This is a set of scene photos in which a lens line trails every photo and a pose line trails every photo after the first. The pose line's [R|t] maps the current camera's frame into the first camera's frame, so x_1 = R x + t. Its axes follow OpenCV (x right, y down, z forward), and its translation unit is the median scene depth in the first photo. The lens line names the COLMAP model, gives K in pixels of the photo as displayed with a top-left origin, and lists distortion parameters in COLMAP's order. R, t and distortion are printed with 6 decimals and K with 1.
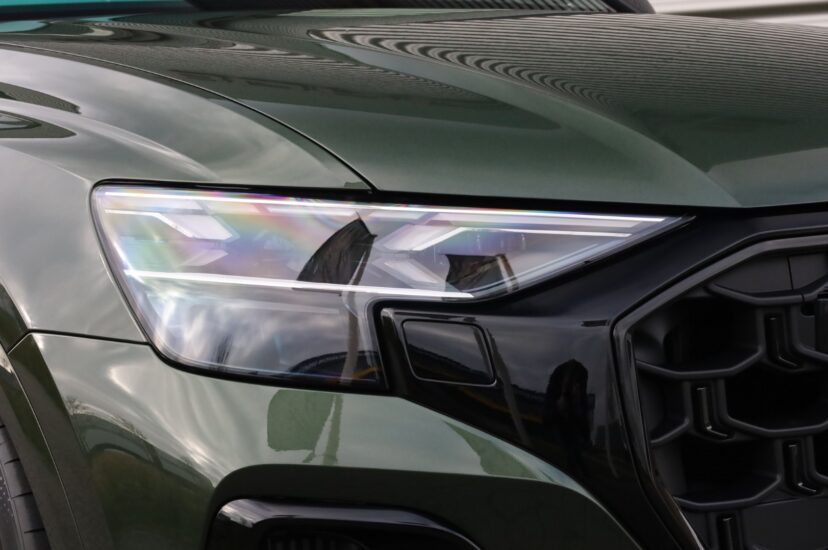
lens RADIAL K [[1963.0, 0, 413.0], [0, 1963.0, 272.9], [0, 0, 1]] dist [-0.111322, 0.000000]
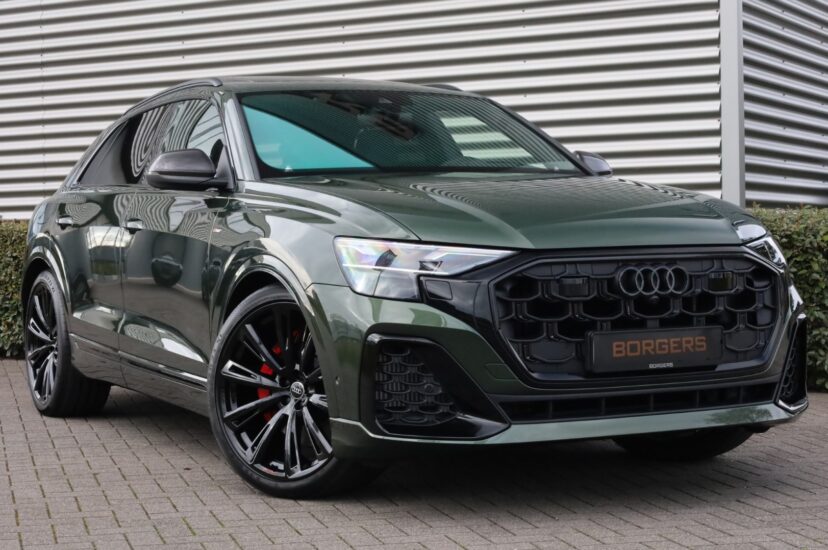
lens RADIAL K [[1658.2, 0, 412.7], [0, 1658.2, 282.4], [0, 0, 1]] dist [-0.379562, 0.000000]
pose [[0.990050, 0.026987, -0.138103, 0.341289], [-0.031949, 0.998917, -0.033834, 0.117264], [0.137040, 0.037910, 0.989840, -1.661186]]
